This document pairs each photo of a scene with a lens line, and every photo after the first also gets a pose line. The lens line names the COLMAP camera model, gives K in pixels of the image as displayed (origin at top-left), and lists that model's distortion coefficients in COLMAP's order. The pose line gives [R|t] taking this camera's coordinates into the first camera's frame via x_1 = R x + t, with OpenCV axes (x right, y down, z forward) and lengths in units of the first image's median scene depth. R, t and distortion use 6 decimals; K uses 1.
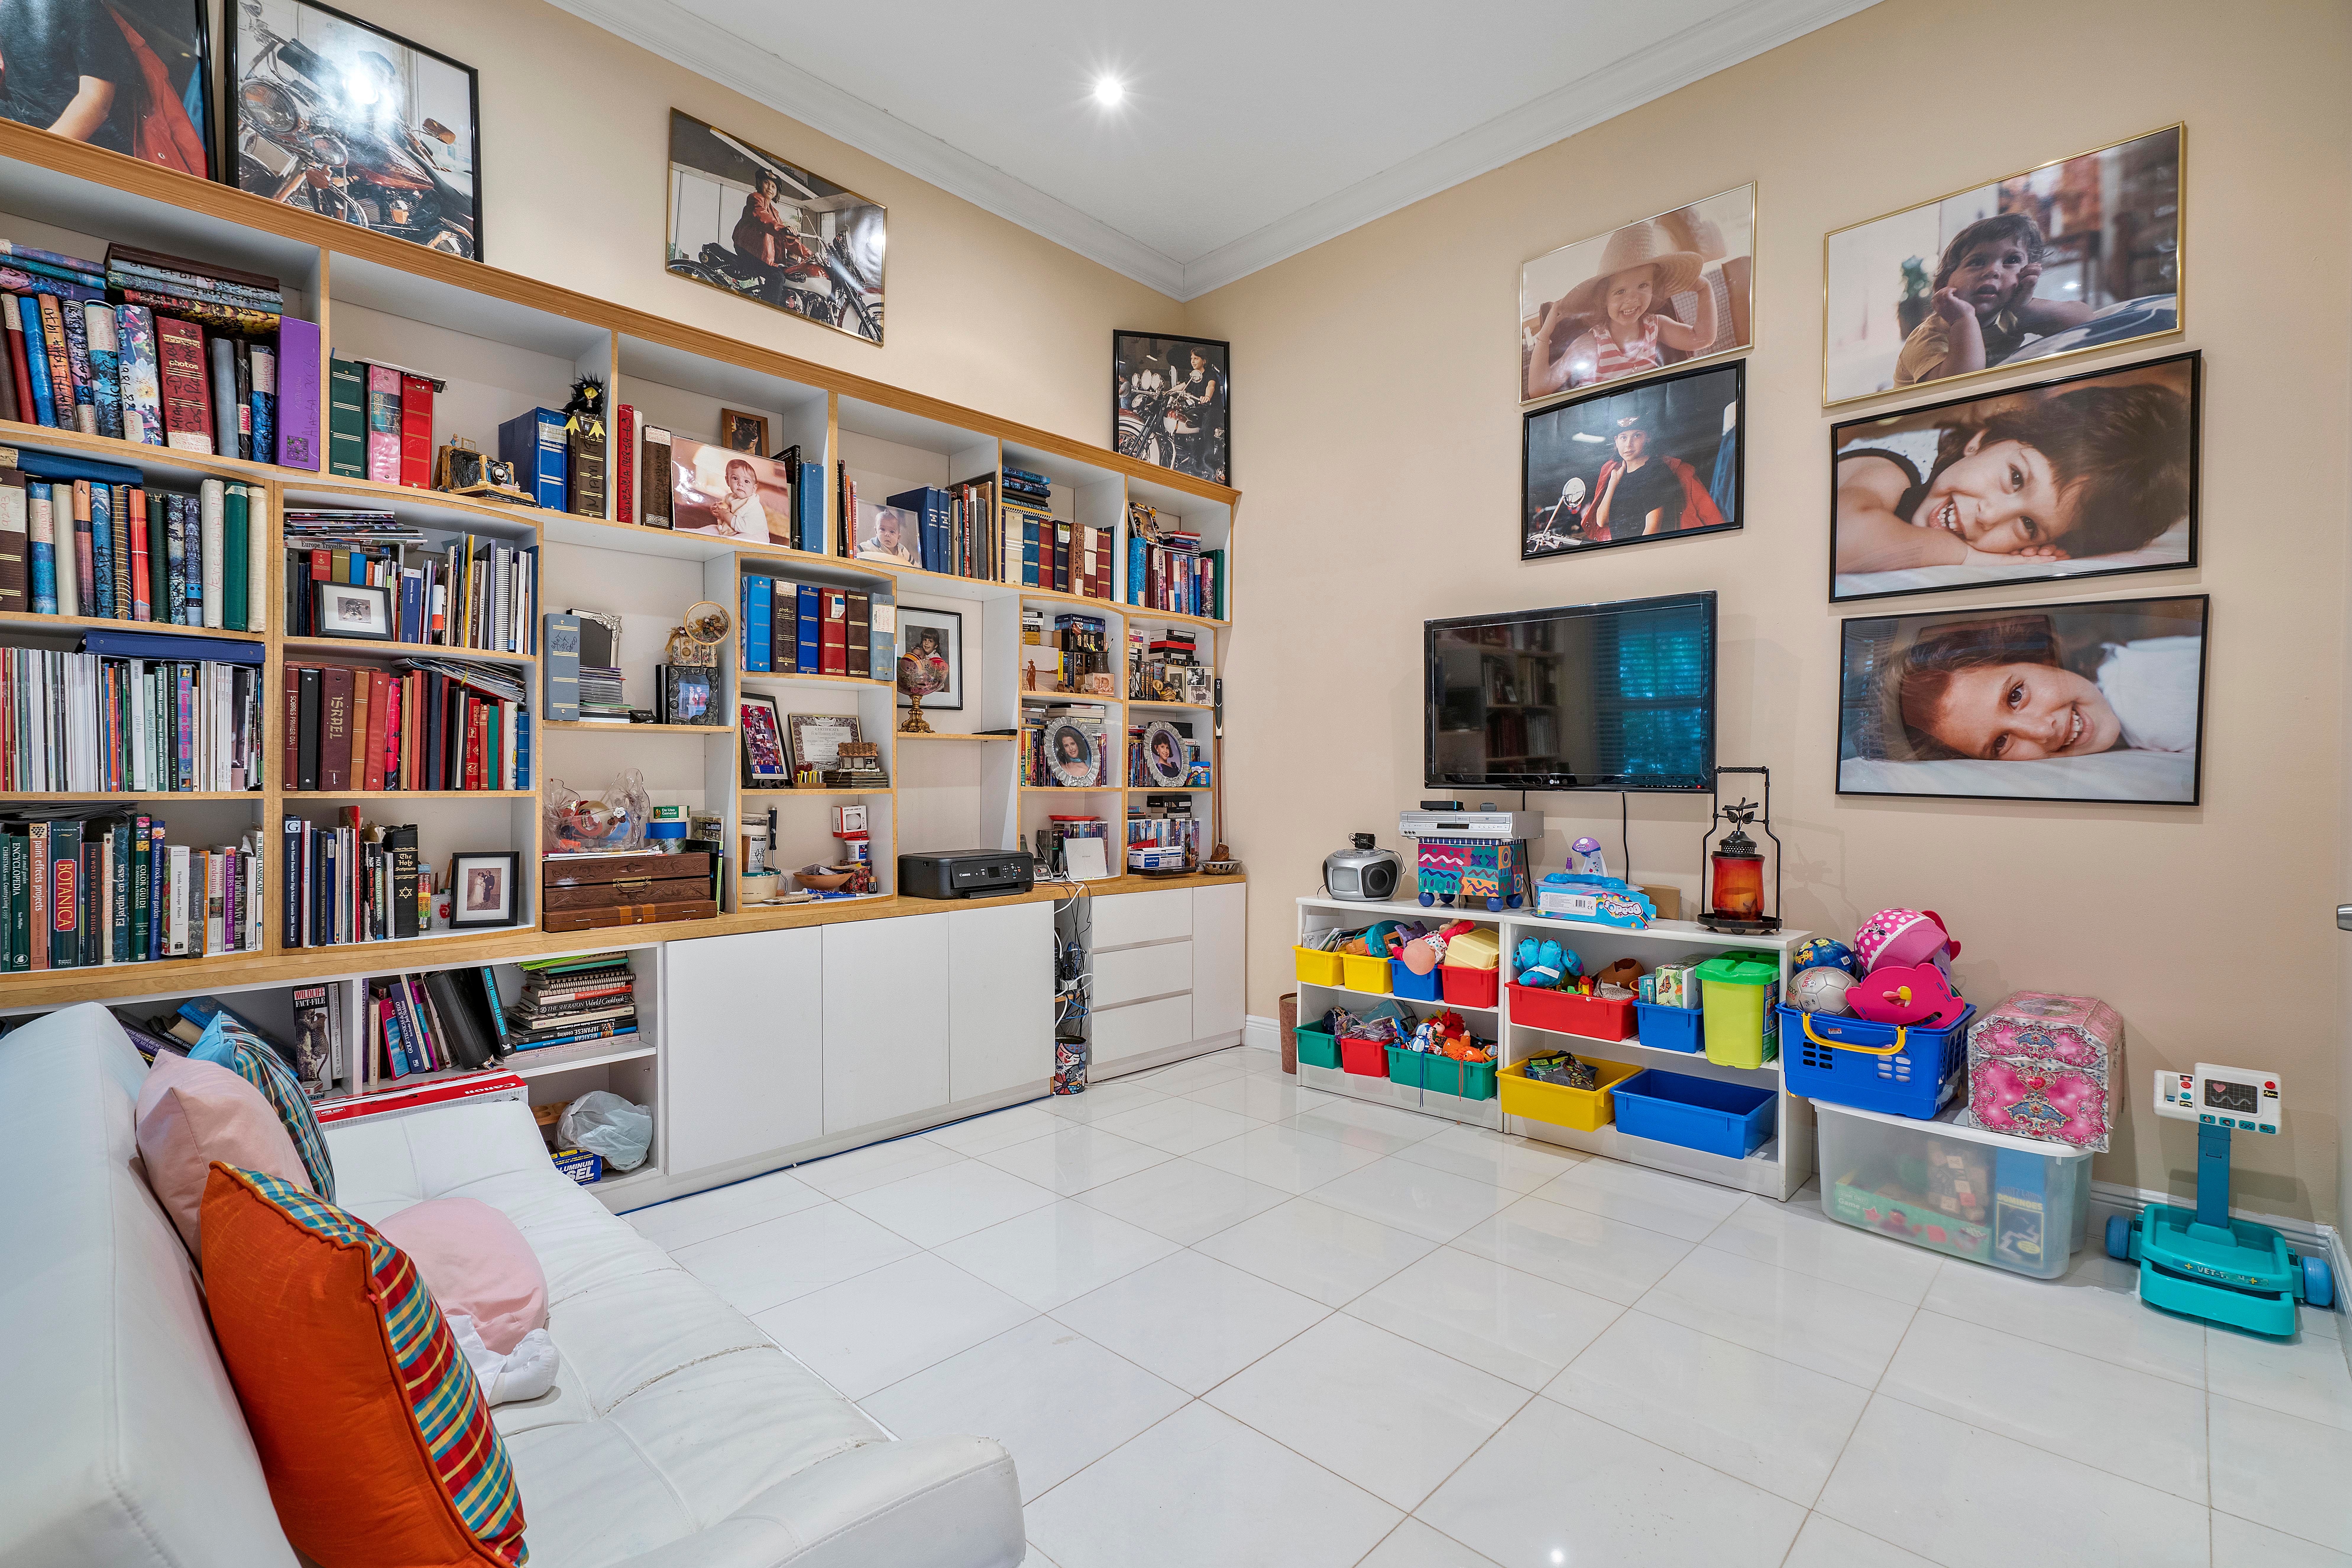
lens RADIAL K [[1076.4, 0, 1187.0], [0, 1076.4, 791.9], [0, 0, 1]] dist [-0.010347, 0.003983]
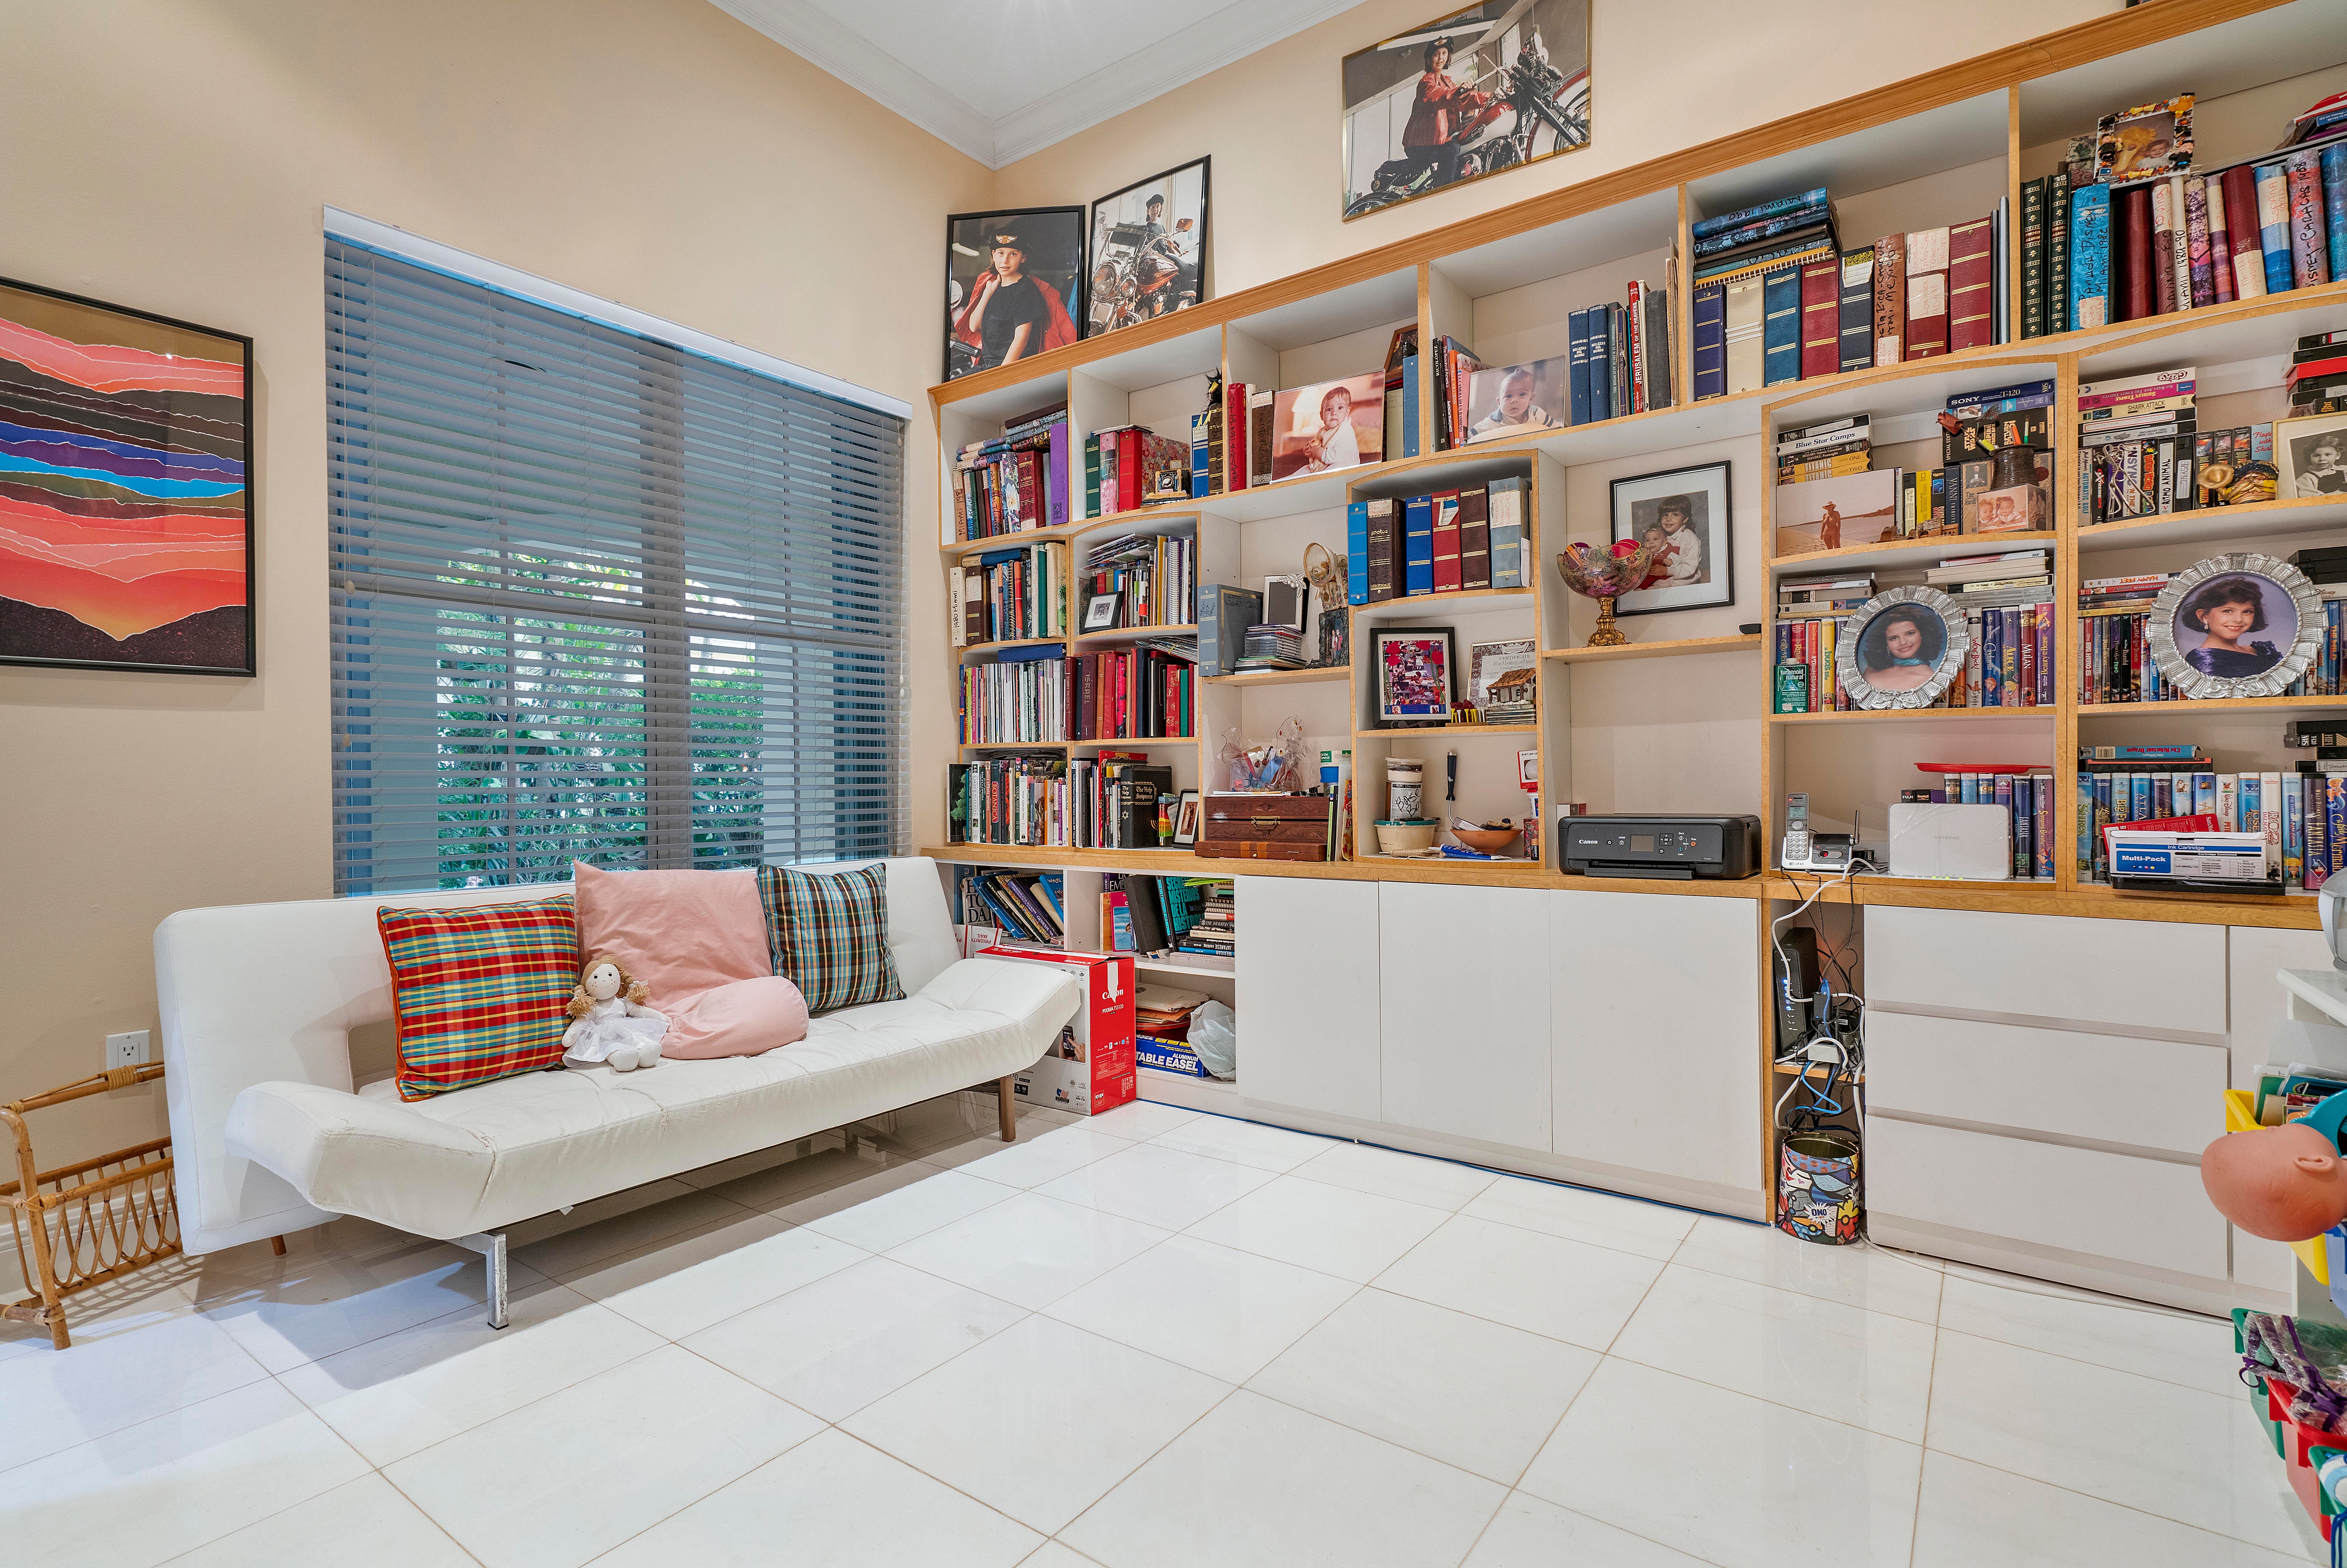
lens RADIAL K [[1118.6, 0, 1186.5], [0, 1118.6, 777.7], [0, 0, 1]] dist [0.007081, 0.001571]
pose [[0.130896, -0.001484, -0.991395, 0.532879], [0.000034, 0.999999, -0.001492, 0.039200], [0.991396, 0.000161, 0.130896, 0.701145]]
